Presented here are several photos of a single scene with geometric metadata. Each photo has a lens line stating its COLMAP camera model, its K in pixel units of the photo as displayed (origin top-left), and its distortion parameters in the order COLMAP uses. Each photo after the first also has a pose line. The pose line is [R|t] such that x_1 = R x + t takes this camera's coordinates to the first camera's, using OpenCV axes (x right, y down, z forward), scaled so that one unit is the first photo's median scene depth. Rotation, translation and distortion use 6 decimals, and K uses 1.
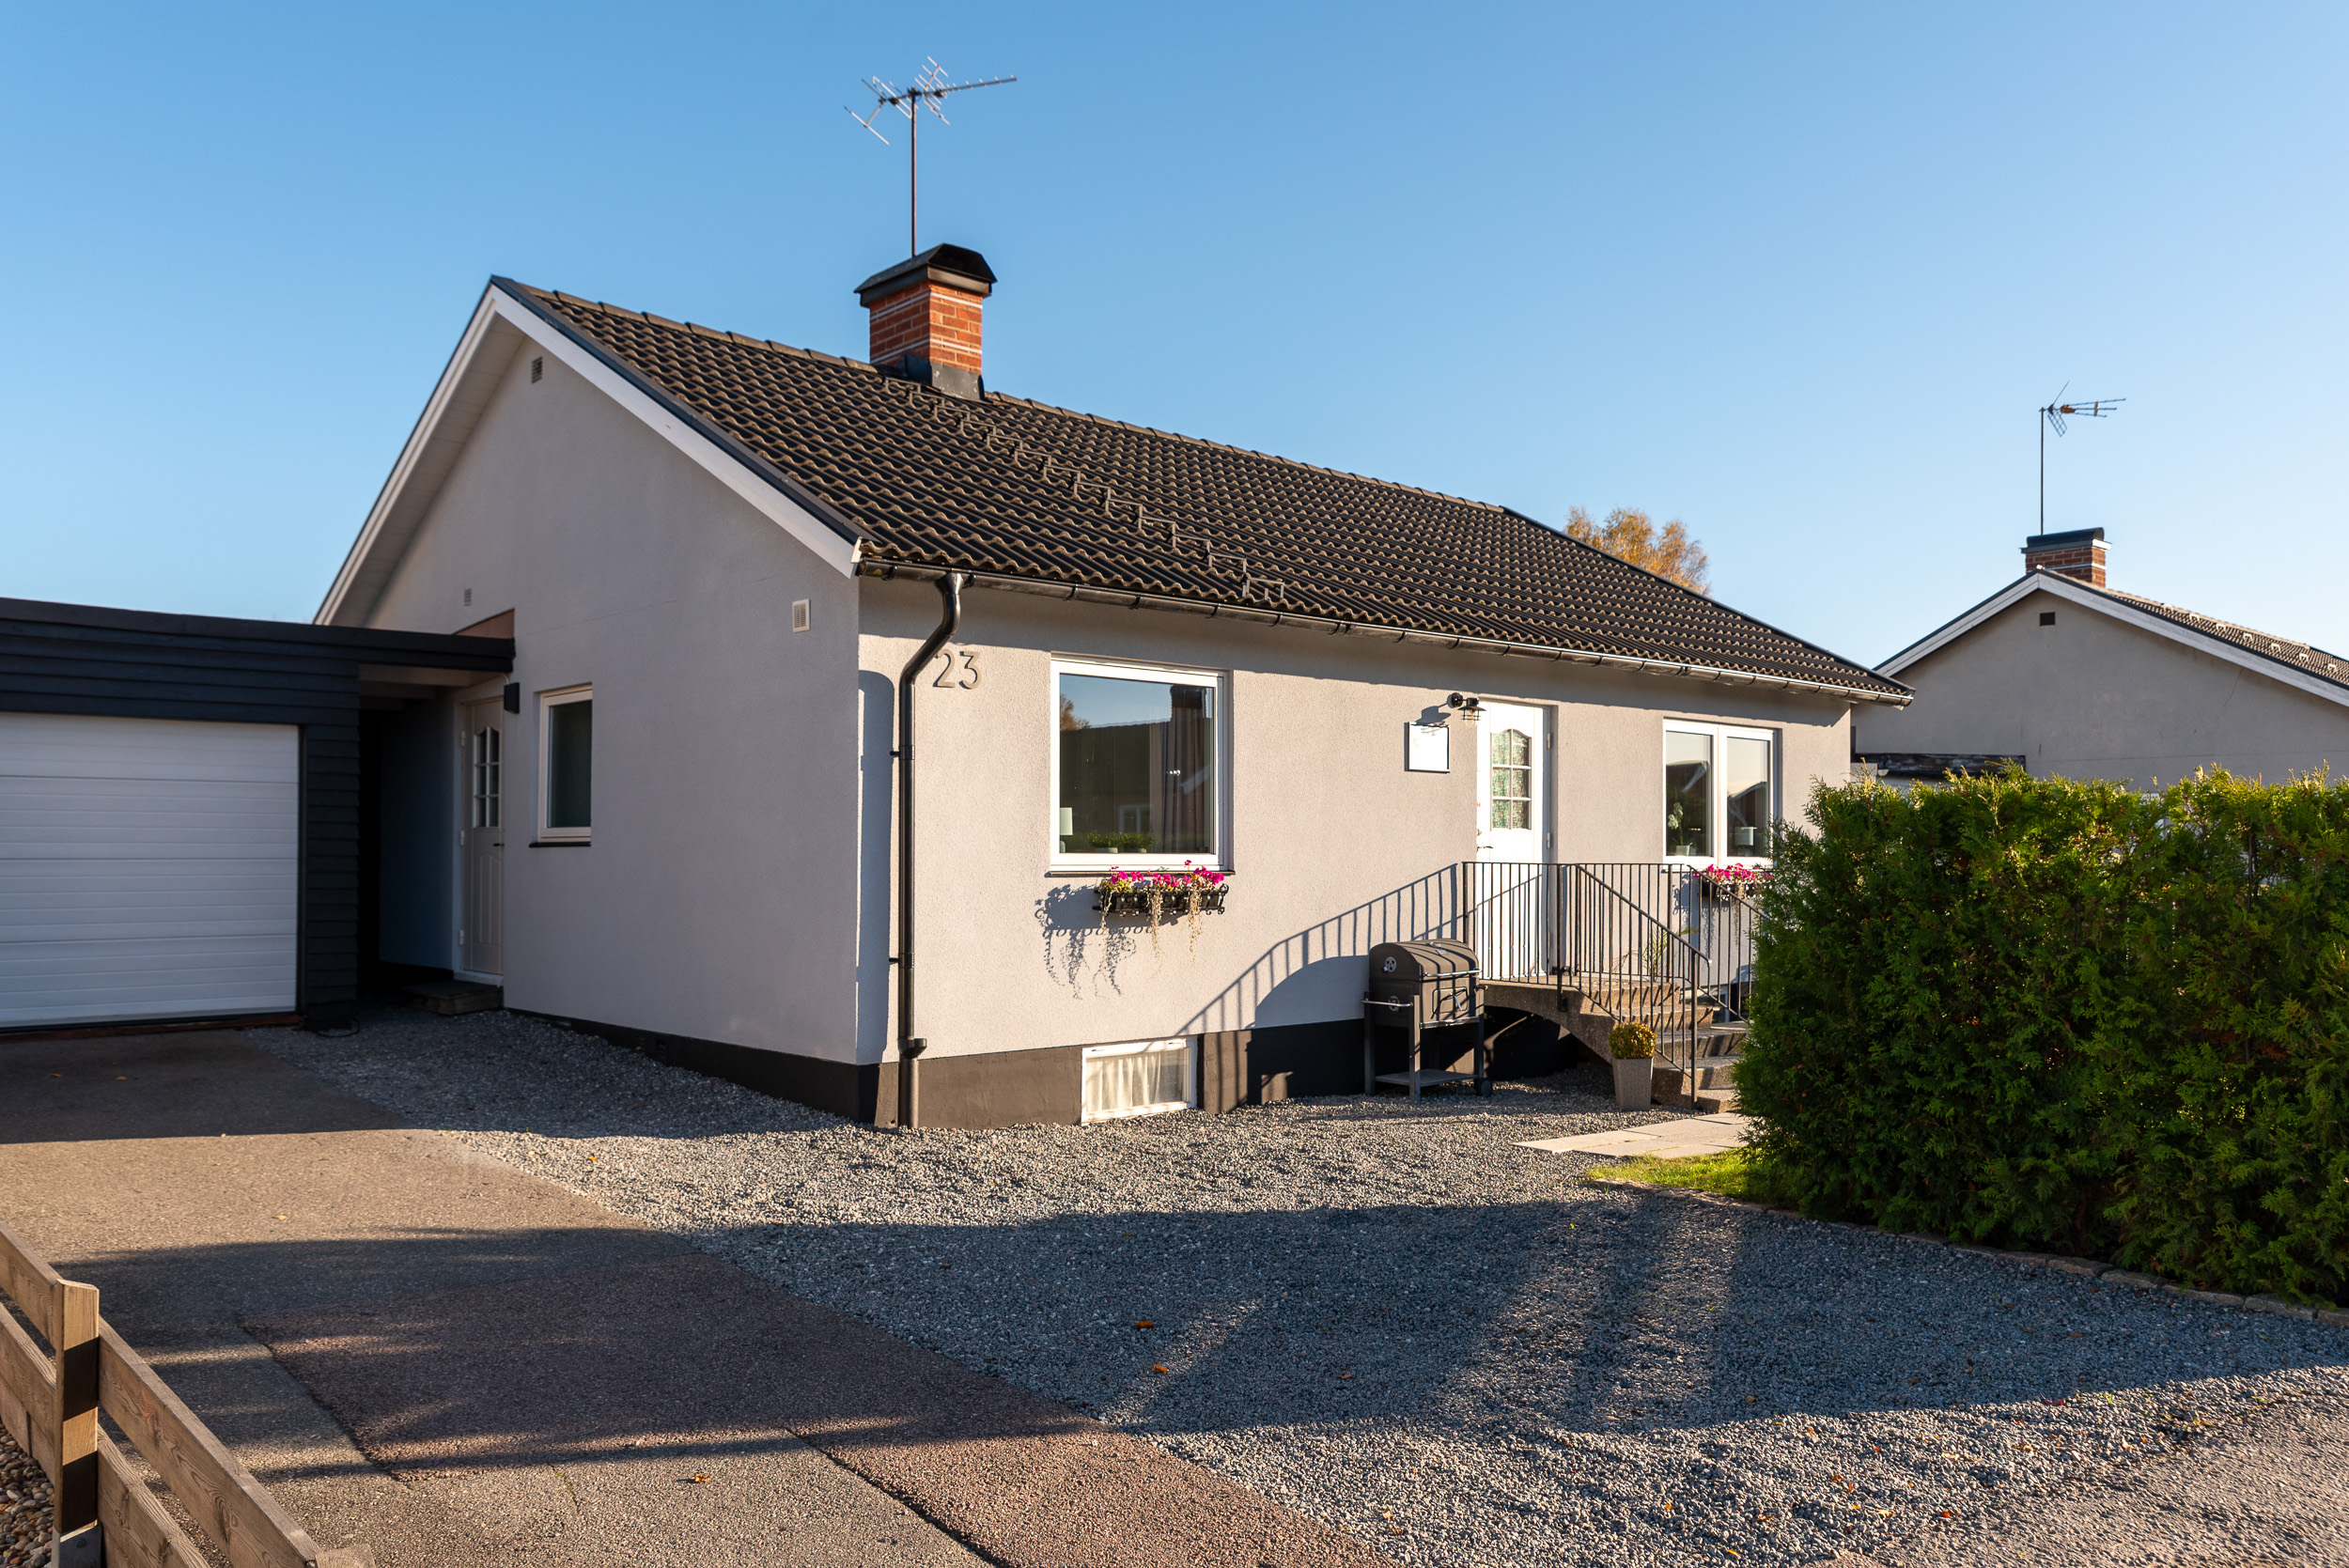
lens RADIAL K [[1719.3, 0, 1174.5], [0, 1719.3, 784.0], [0, 0, 1]] dist [-0.002630, 0.001612]
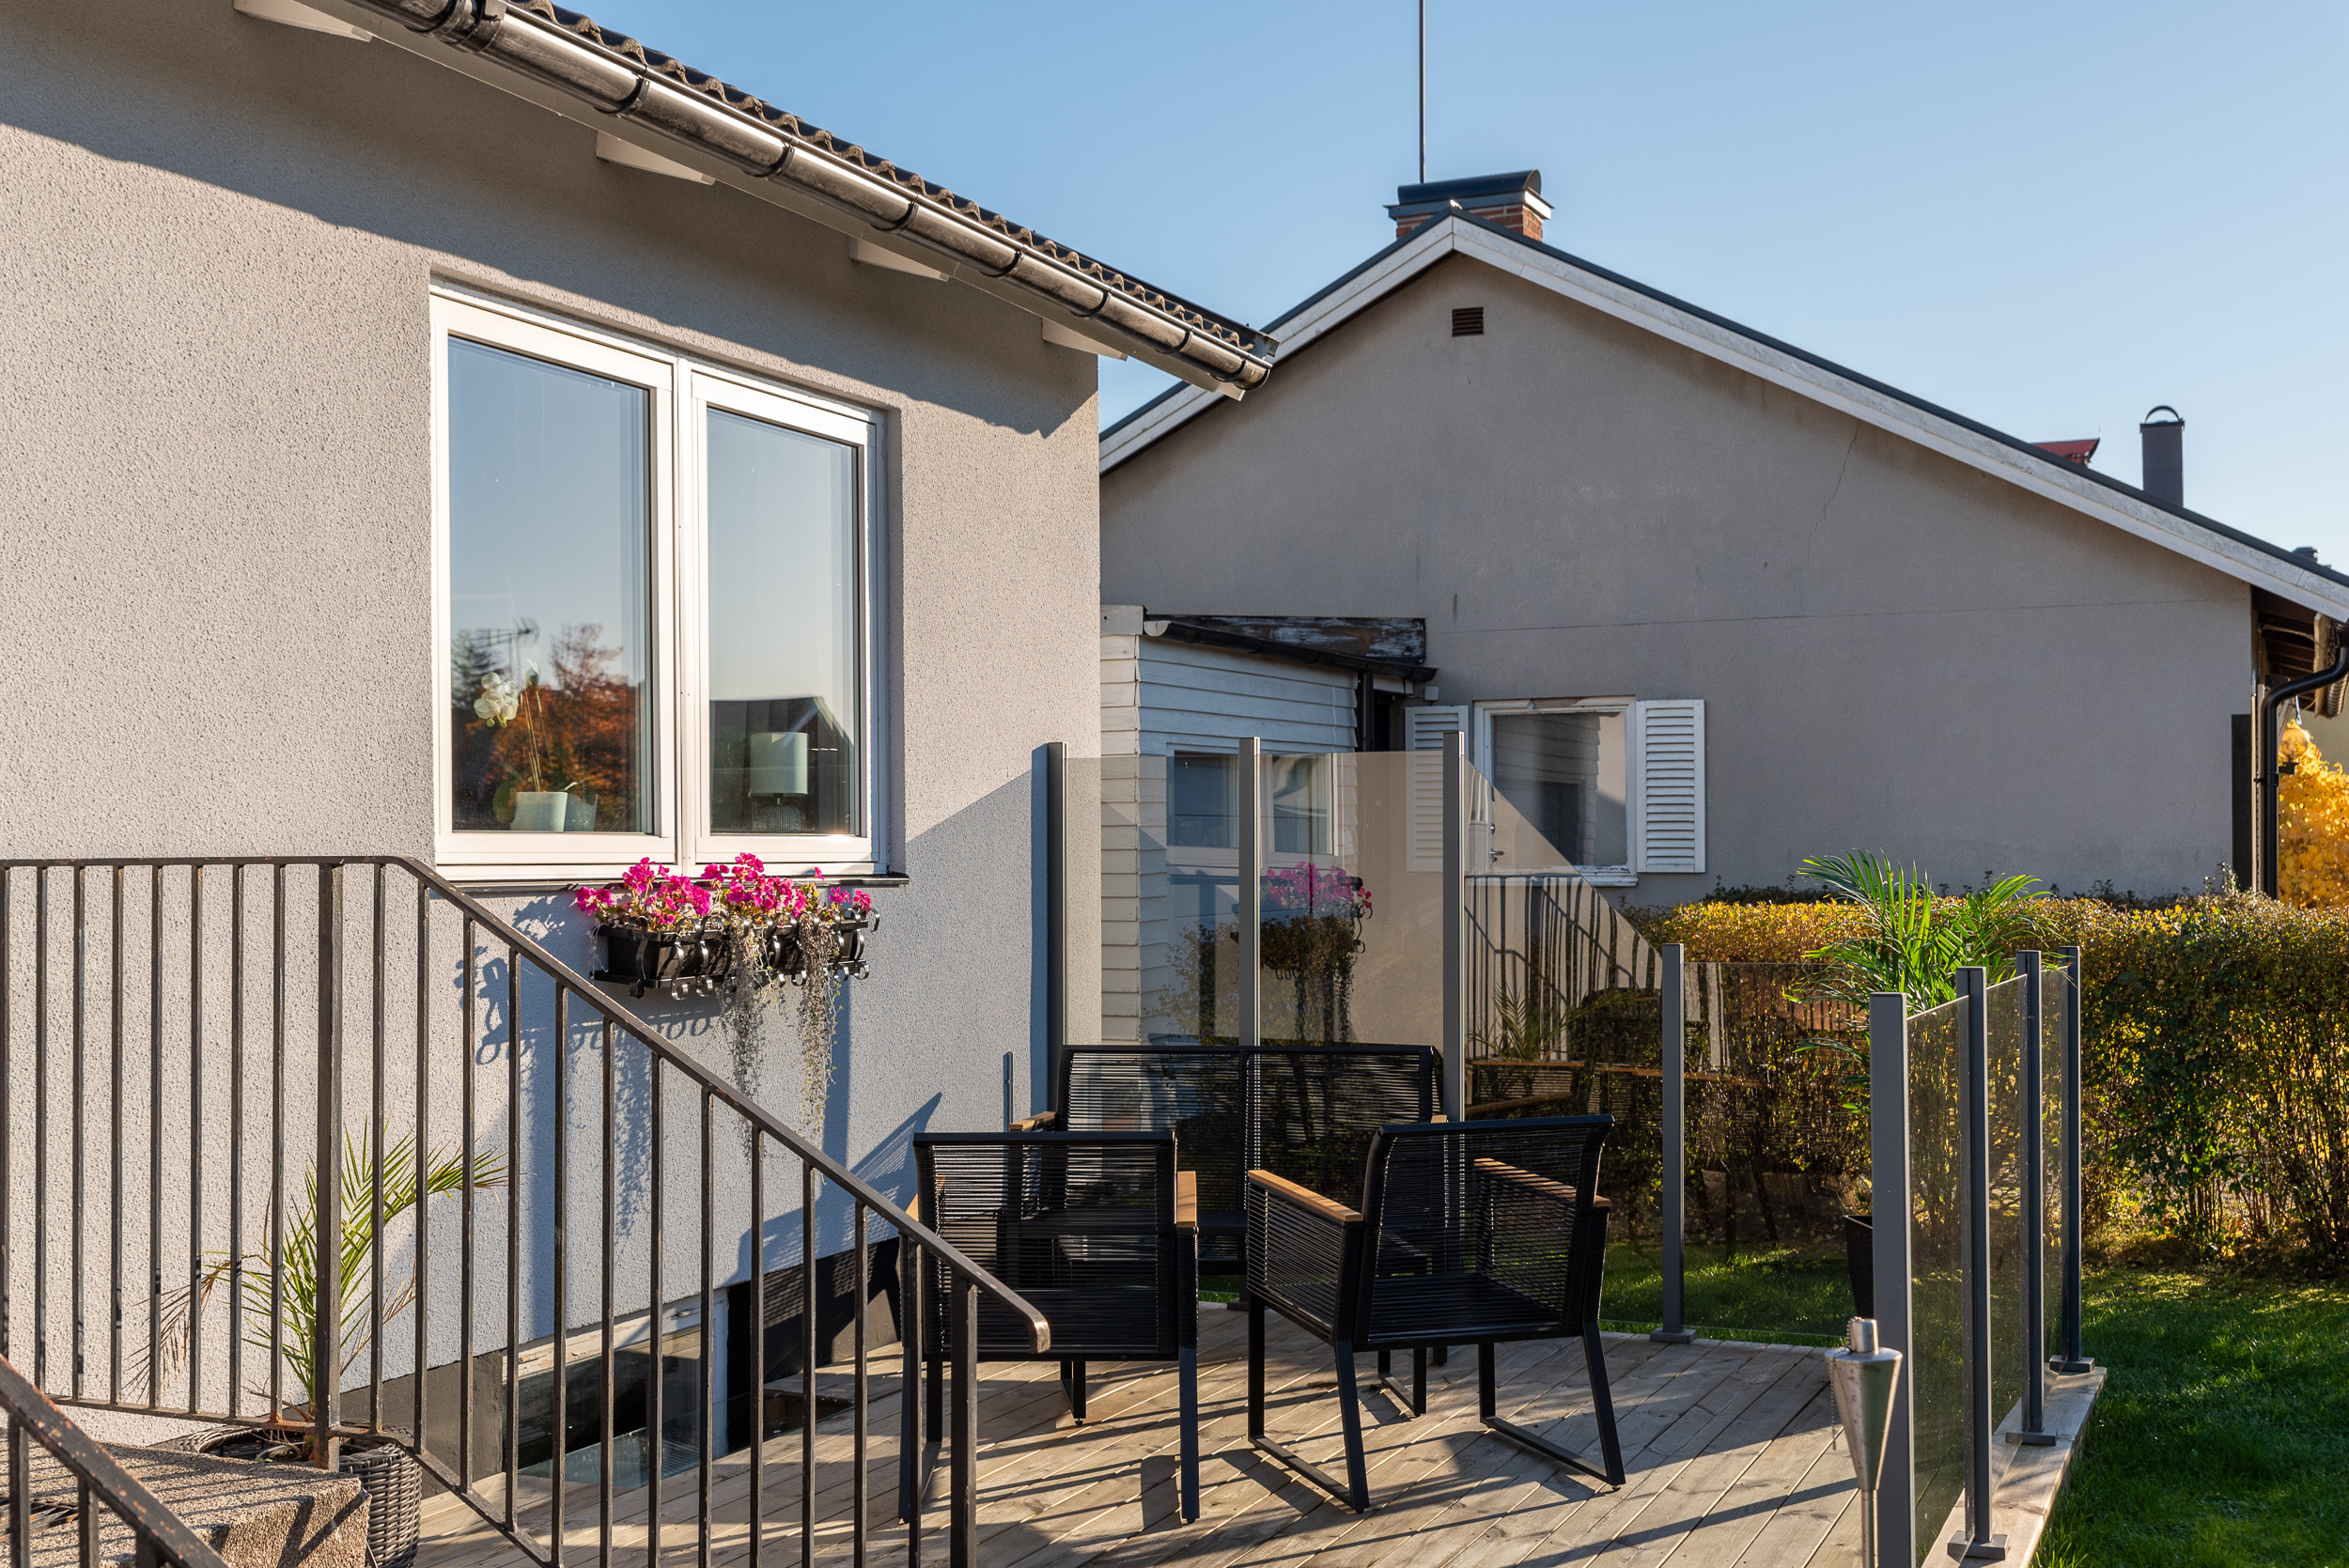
lens RADIAL K [[2638.7, 0, 1174.5], [0, 2638.7, 784.0], [0, 0, 1]] dist [0.000125, -0.000393]
pose [[0.907906, -0.003261, 0.419162, 0.213491], [0.000476, 0.999977, 0.006749, 0.031943], [-0.419175, -0.005928, 0.907886, 0.587499]]
